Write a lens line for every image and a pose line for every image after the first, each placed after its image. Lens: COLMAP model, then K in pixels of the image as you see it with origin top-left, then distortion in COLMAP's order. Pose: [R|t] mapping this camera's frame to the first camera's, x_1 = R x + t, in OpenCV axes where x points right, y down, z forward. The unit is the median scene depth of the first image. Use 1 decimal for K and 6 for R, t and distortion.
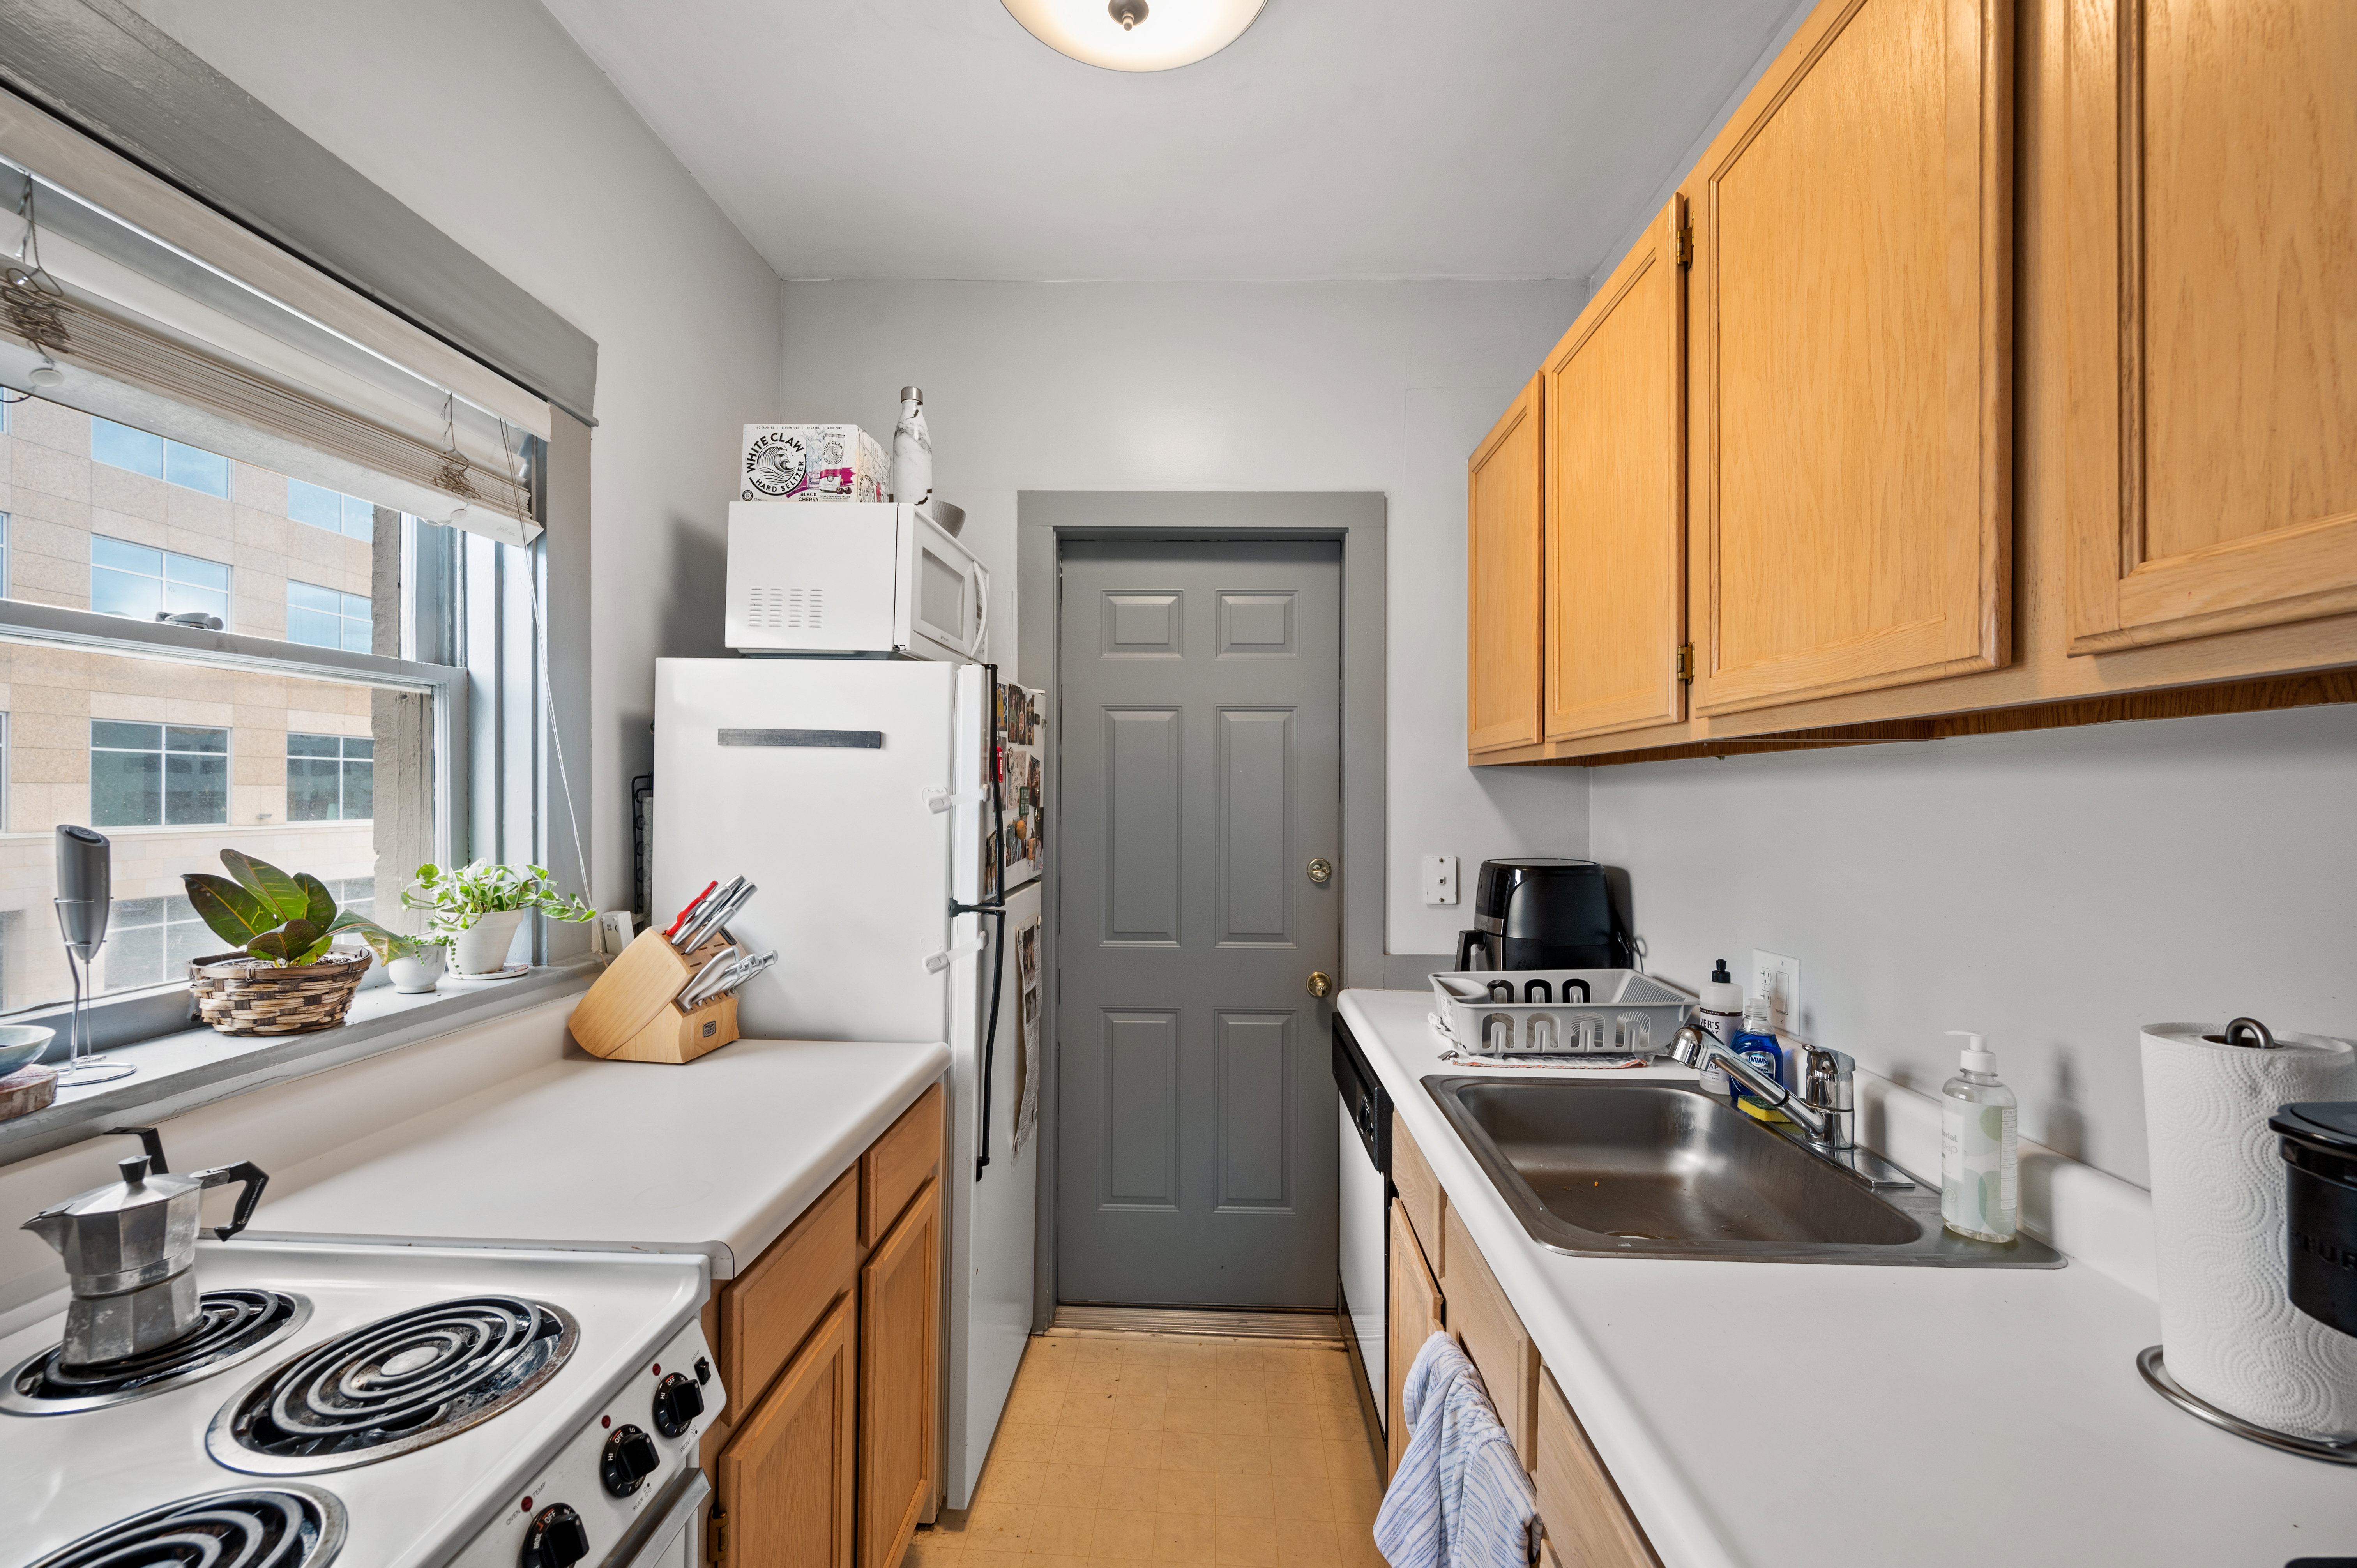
lens RADIAL K [[939.4, 0, 1186.8], [0, 939.4, 786.1], [0, 0, 1]] dist [-0.000692, -0.000095]
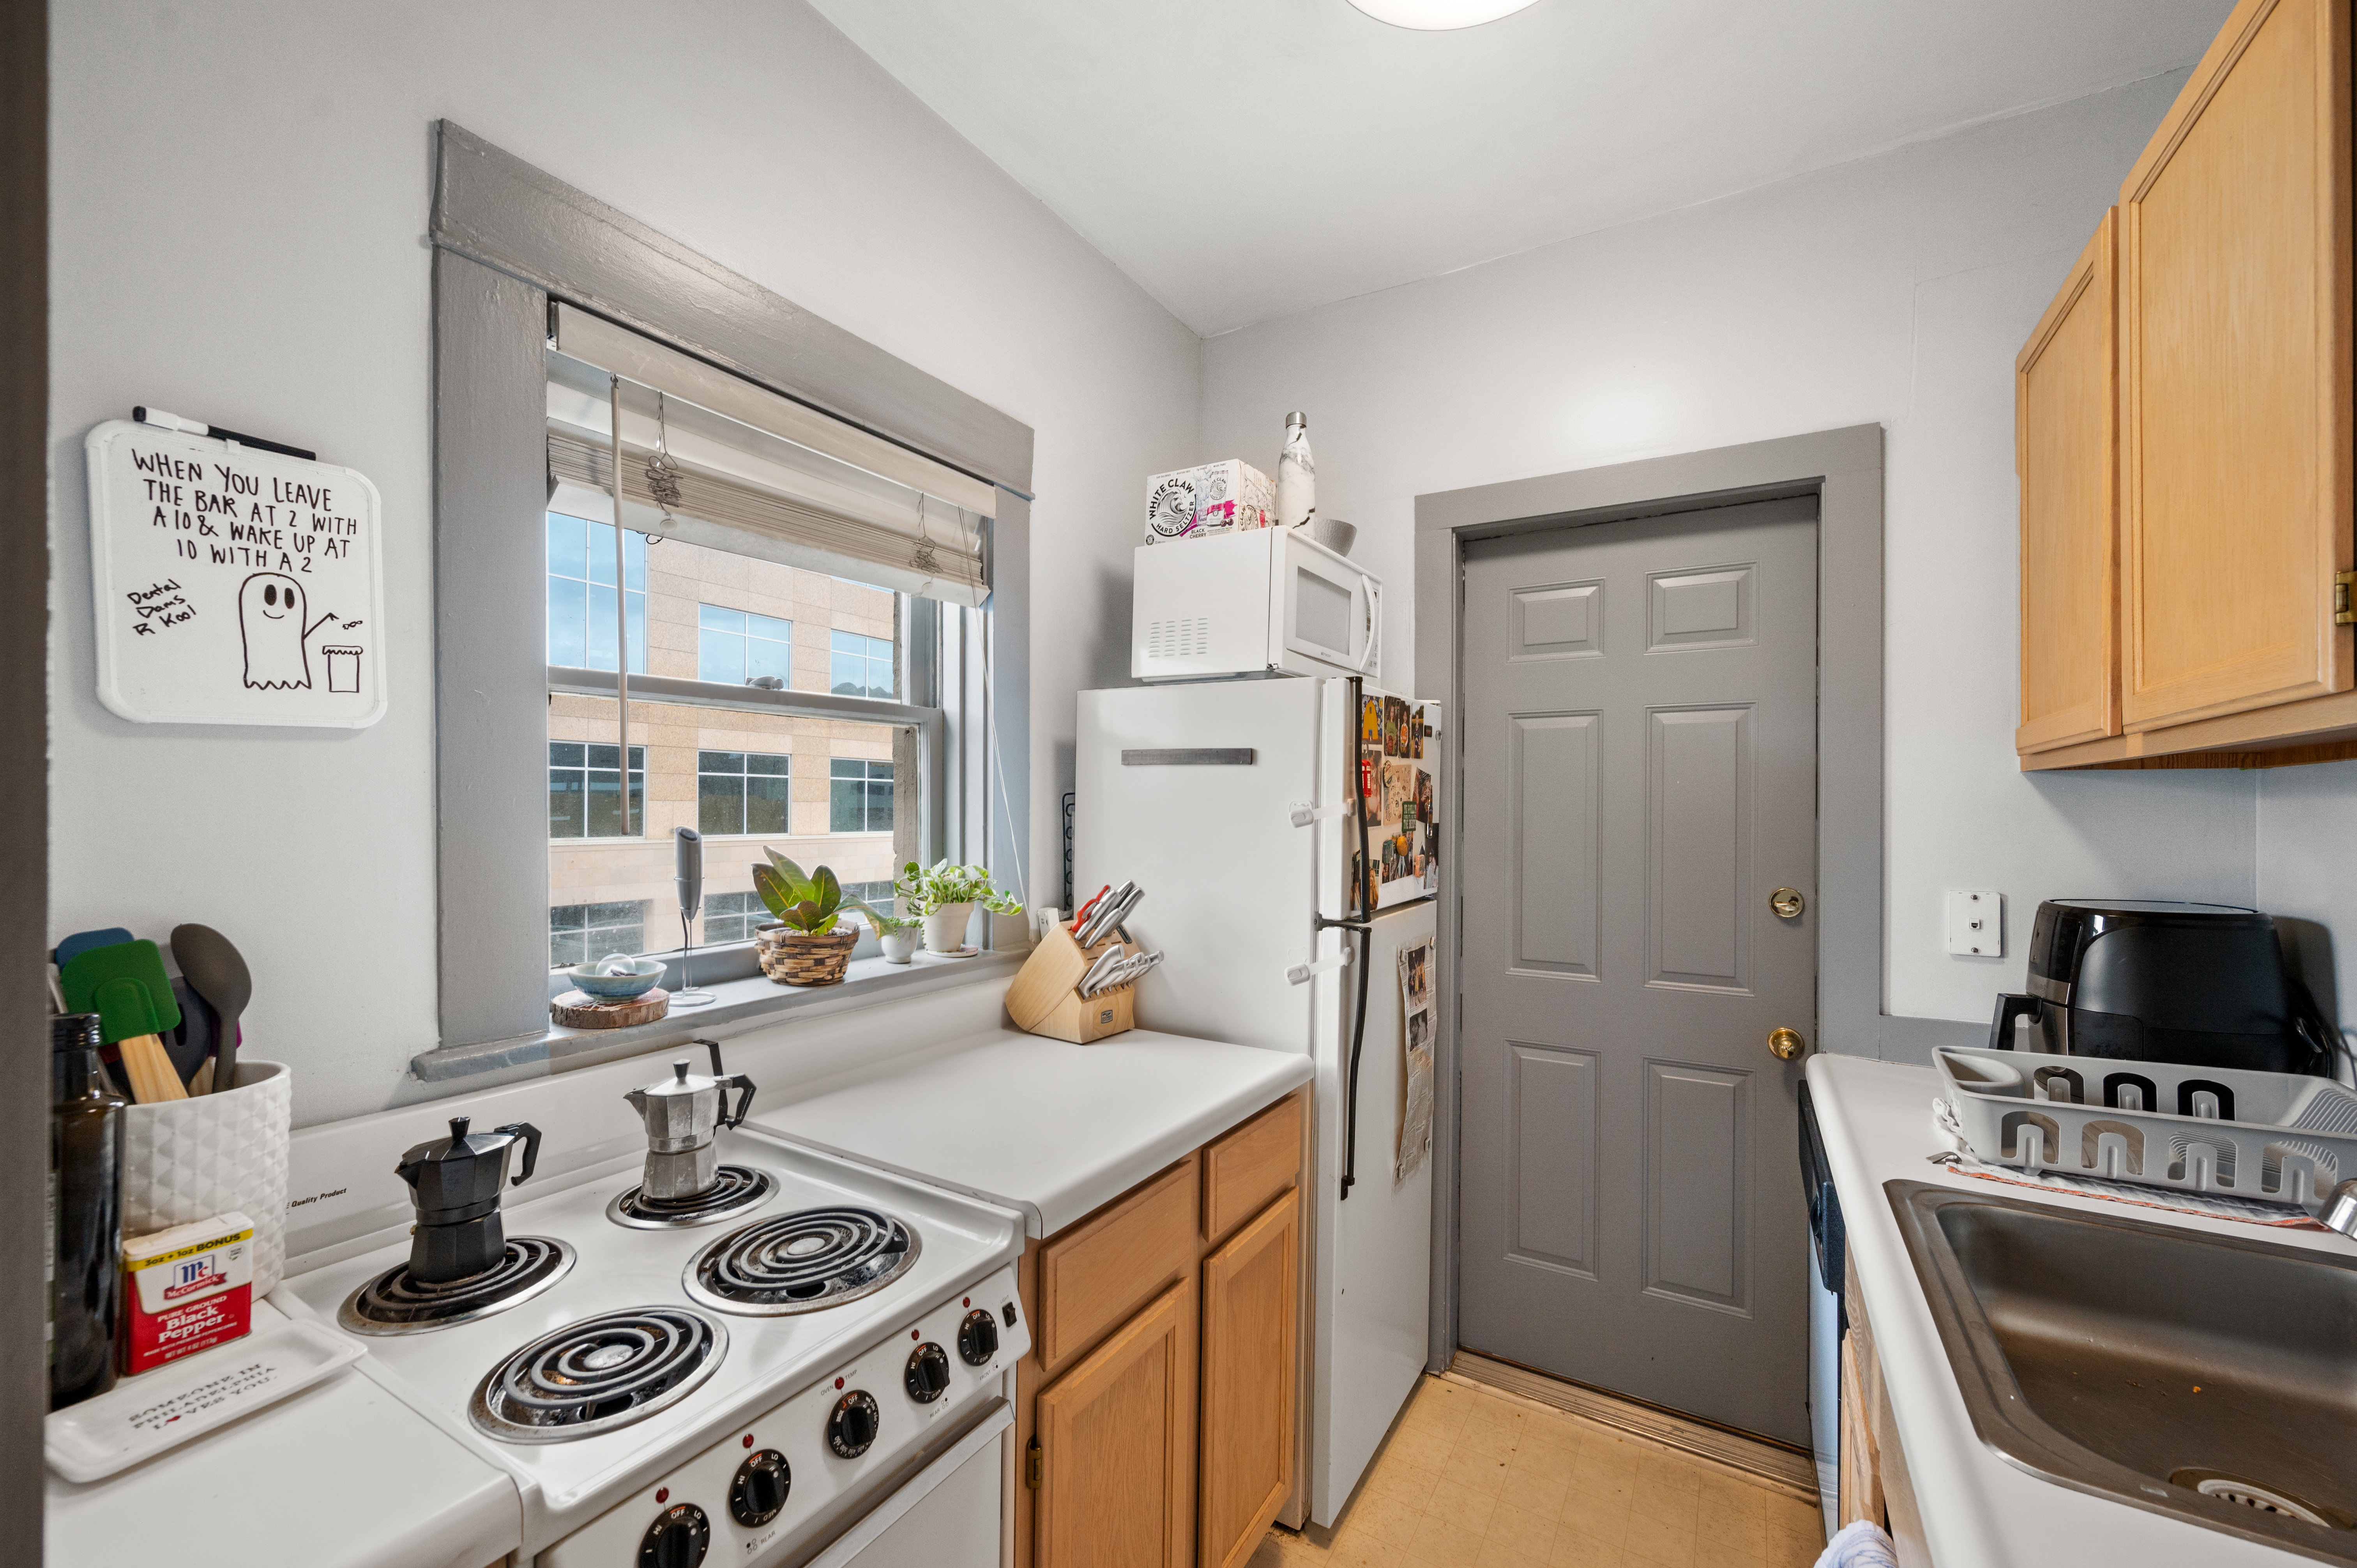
lens RADIAL K [[936.4, 0, 1187.1], [0, 936.4, 798.4], [0, 0, 1]] dist [-0.000107, -0.000235]
pose [[0.874504, -0.005259, -0.484989, 0.118061], [0.003116, 0.999981, -0.005225, 0.002710], [0.485007, 0.003058, 0.874505, 0.058663]]
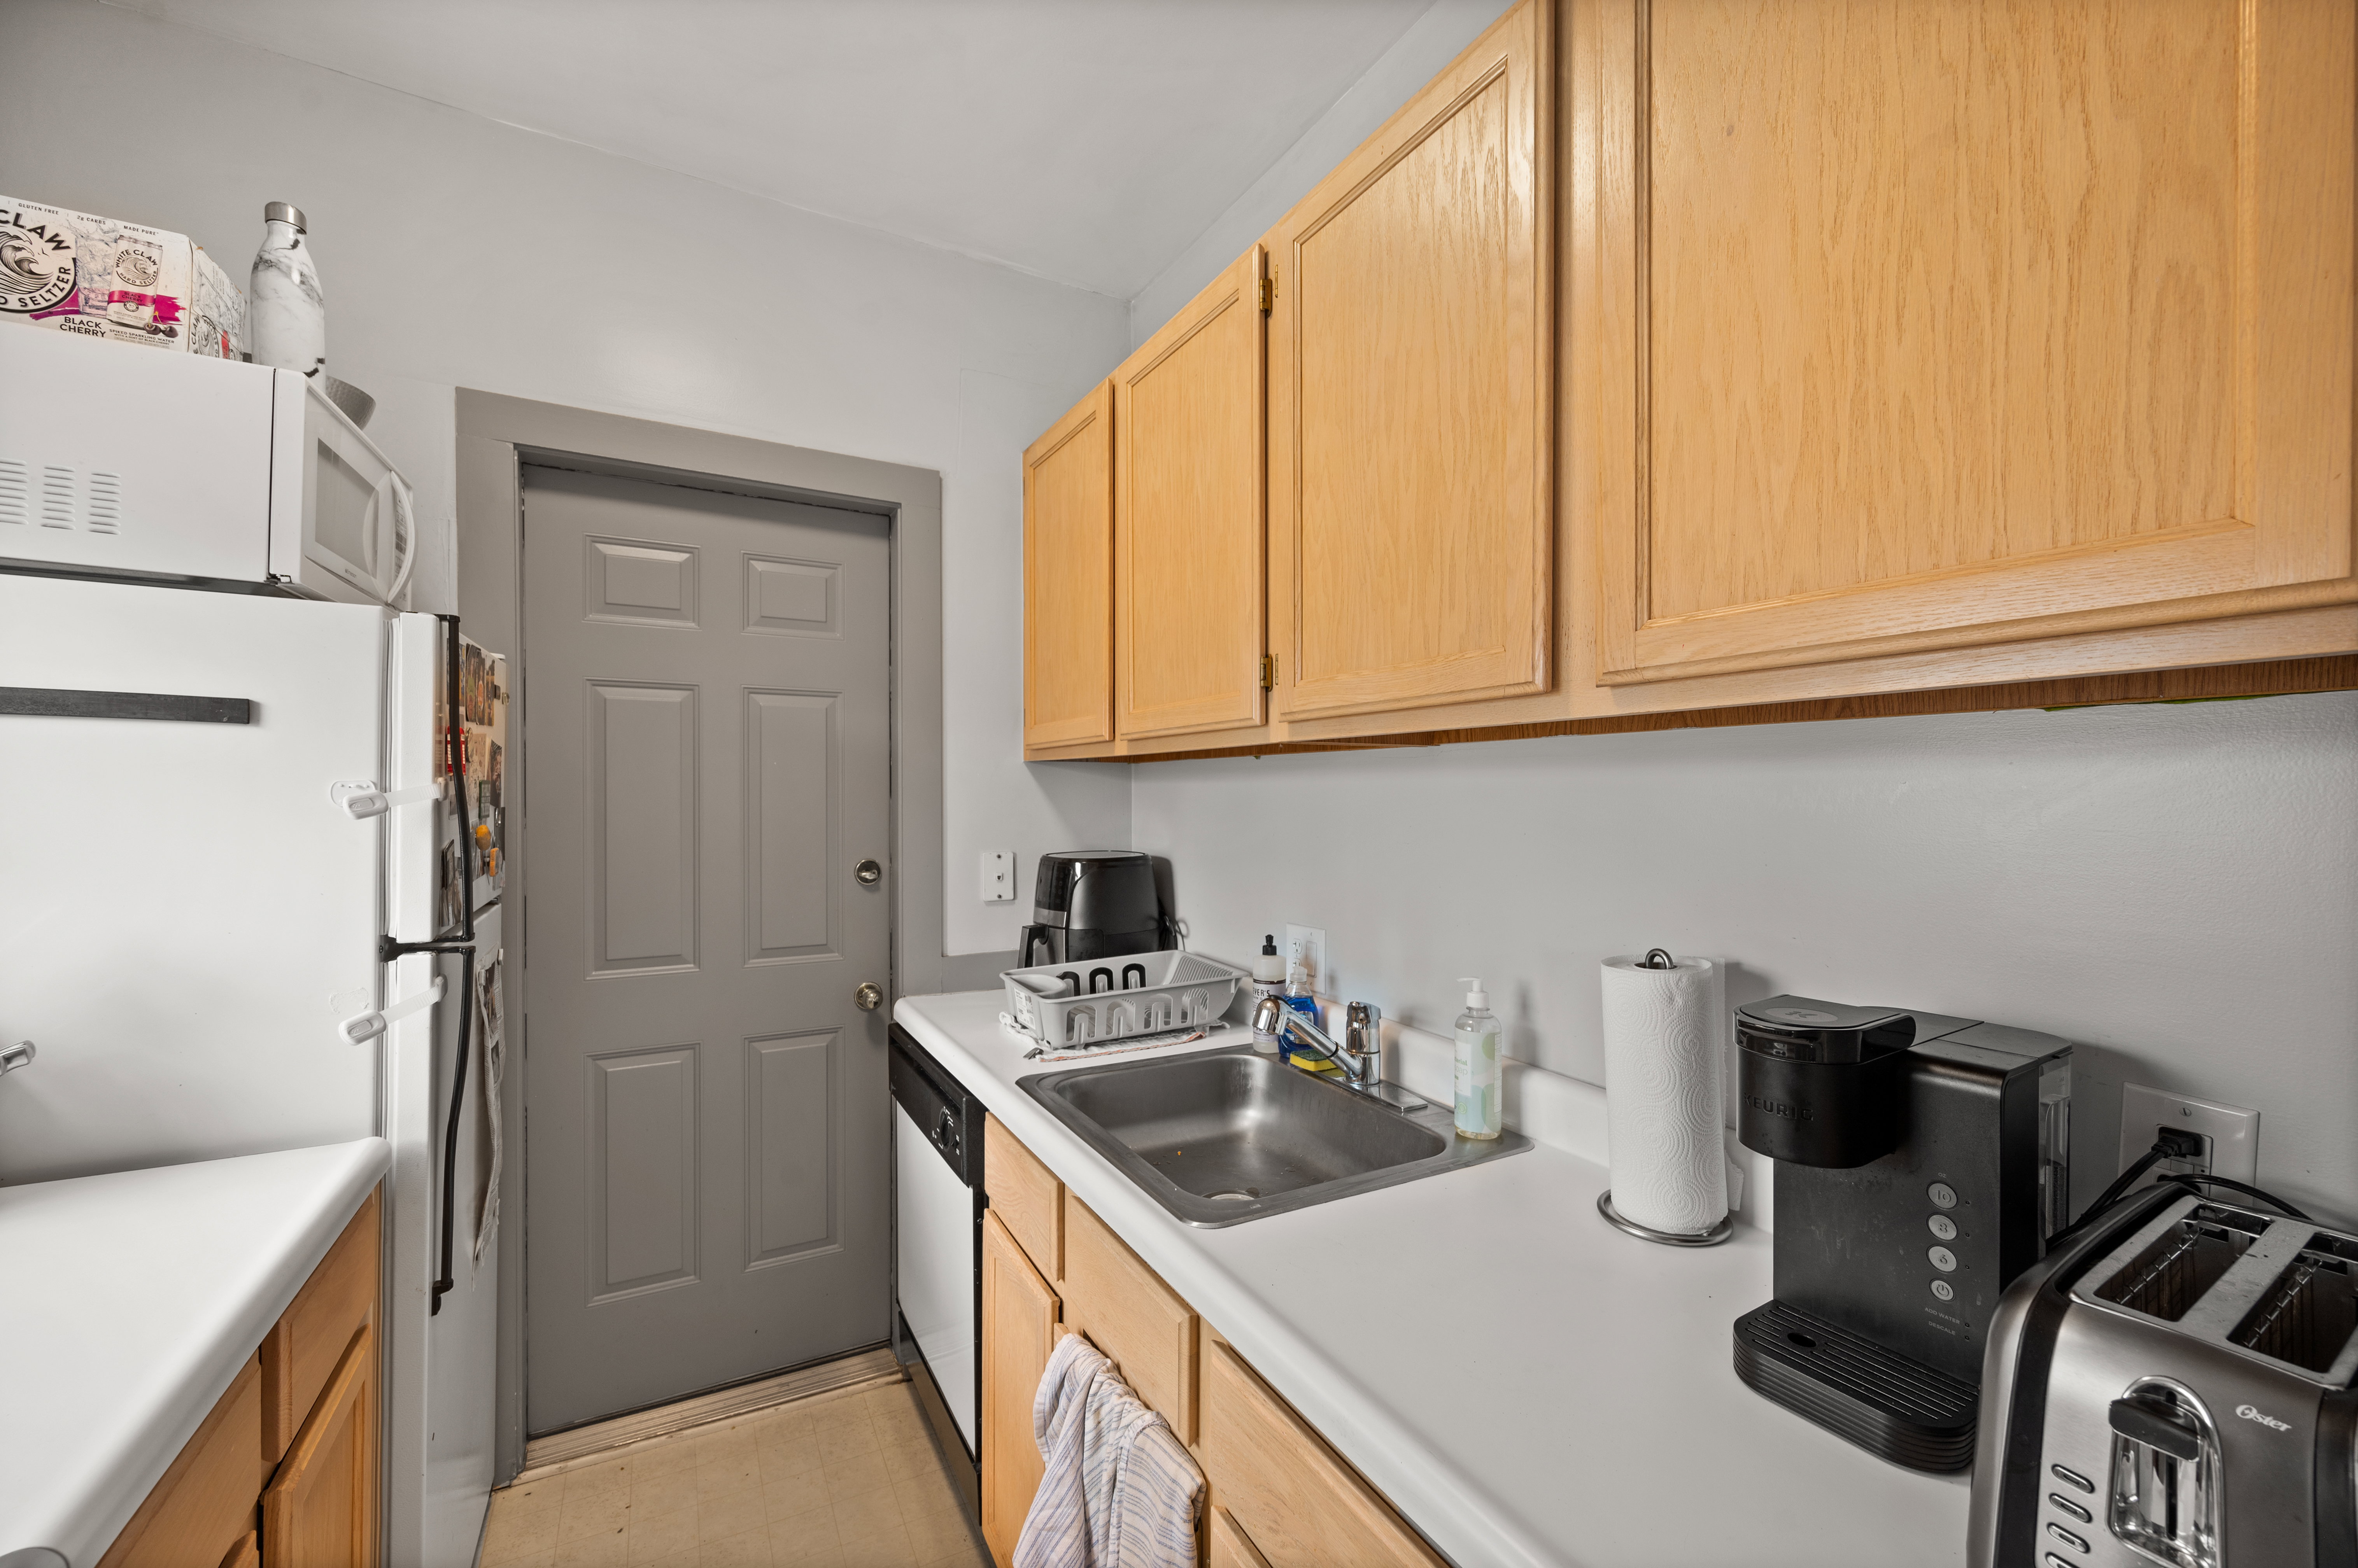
lens RADIAL K [[947.3, 0, 1185.7], [0, 947.3, 791.8], [0, 0, 1]] dist [-0.001040, -0.000489]
pose [[0.858581, -0.002971, 0.512669, -0.097997], [-0.003684, 0.999922, 0.011965, -0.001851], [-0.512665, -0.012162, 0.858503, 0.065309]]
